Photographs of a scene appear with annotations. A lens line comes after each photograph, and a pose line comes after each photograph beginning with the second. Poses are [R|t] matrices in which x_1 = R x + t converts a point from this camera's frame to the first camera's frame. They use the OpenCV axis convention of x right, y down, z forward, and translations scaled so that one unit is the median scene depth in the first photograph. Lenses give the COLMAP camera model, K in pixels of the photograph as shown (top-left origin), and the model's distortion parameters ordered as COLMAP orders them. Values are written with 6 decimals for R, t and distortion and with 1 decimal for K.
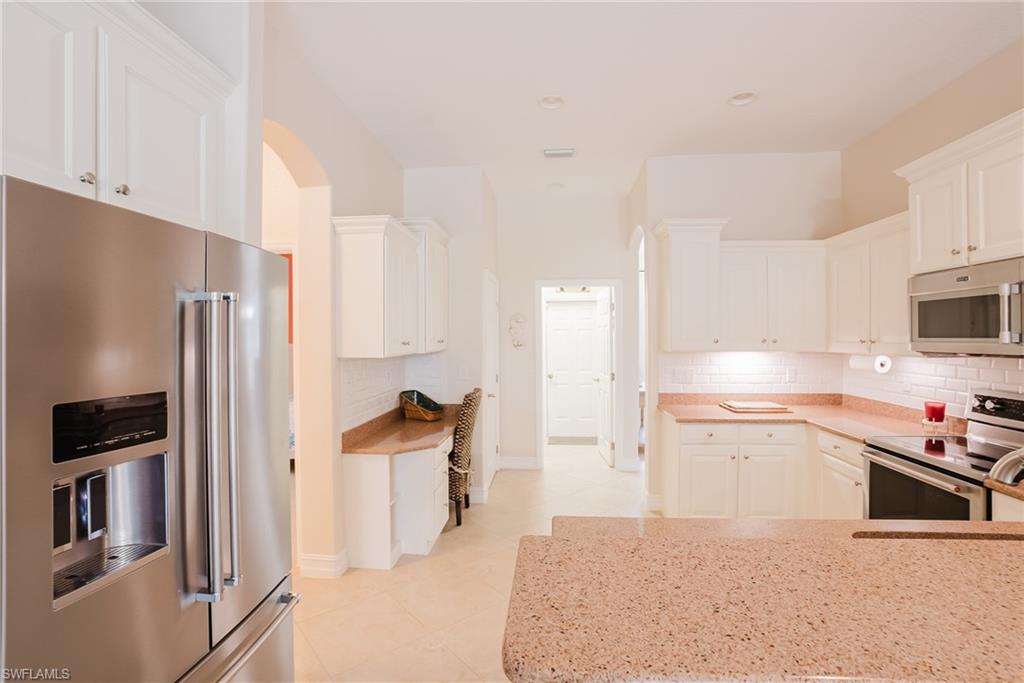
lens RADIAL K [[464.3, 0, 514.4], [0, 464.3, 339.6], [0, 0, 1]] dist [-0.004508, 0.001406]
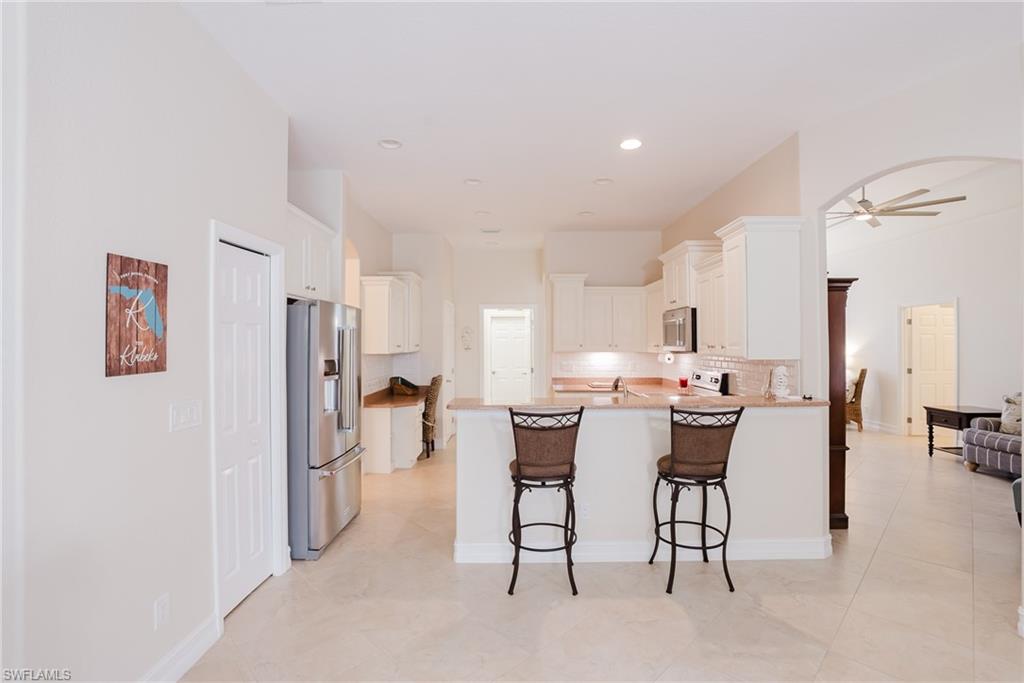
lens RADIAL K [[464.3, 0, 514.4], [0, 464.3, 339.6], [0, 0, 1]] dist [-0.004508, 0.001406]
pose [[0.996401, 0.003505, 0.084689, 0.041955], [-0.002195, 0.999876, -0.015564, 0.008093], [-0.084733, 0.015322, 0.996286, -0.640214]]
